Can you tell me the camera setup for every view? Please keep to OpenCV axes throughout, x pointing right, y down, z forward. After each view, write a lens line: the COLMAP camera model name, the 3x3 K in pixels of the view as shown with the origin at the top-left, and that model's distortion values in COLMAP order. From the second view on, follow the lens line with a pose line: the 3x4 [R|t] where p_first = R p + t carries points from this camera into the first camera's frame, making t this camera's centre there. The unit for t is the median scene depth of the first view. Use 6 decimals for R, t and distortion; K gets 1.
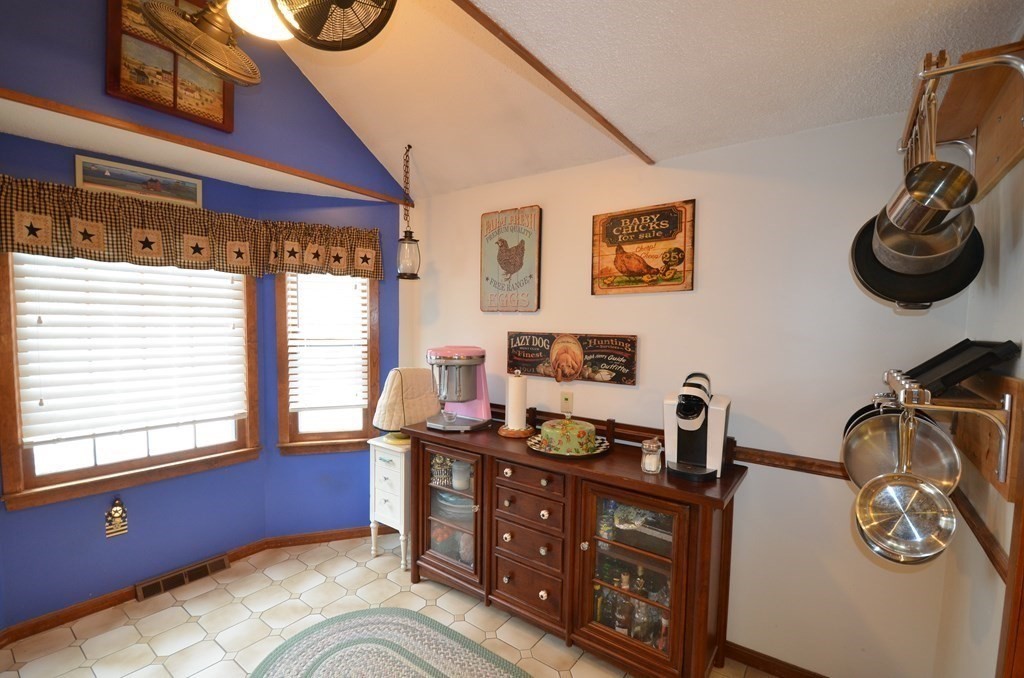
lens RADIAL K [[451.2, 0, 515.0], [0, 451.2, 351.9], [0, 0, 1]] dist [0.016504, -0.023345]
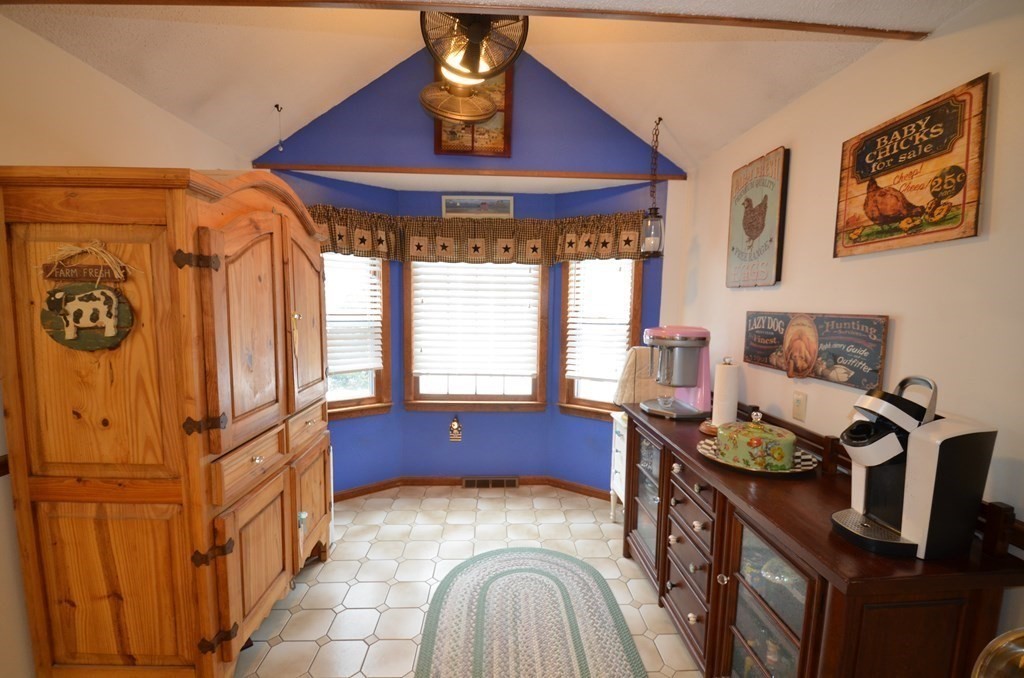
lens RADIAL K [[451.2, 0, 515.0], [0, 451.2, 351.9], [0, 0, 1]] dist [0.016504, -0.023345]
pose [[0.628391, 0.075719, -0.774204, 0.416875], [-0.052859, 0.997107, 0.054616, 0.007249], [0.776100, 0.006603, 0.630576, 0.176561]]
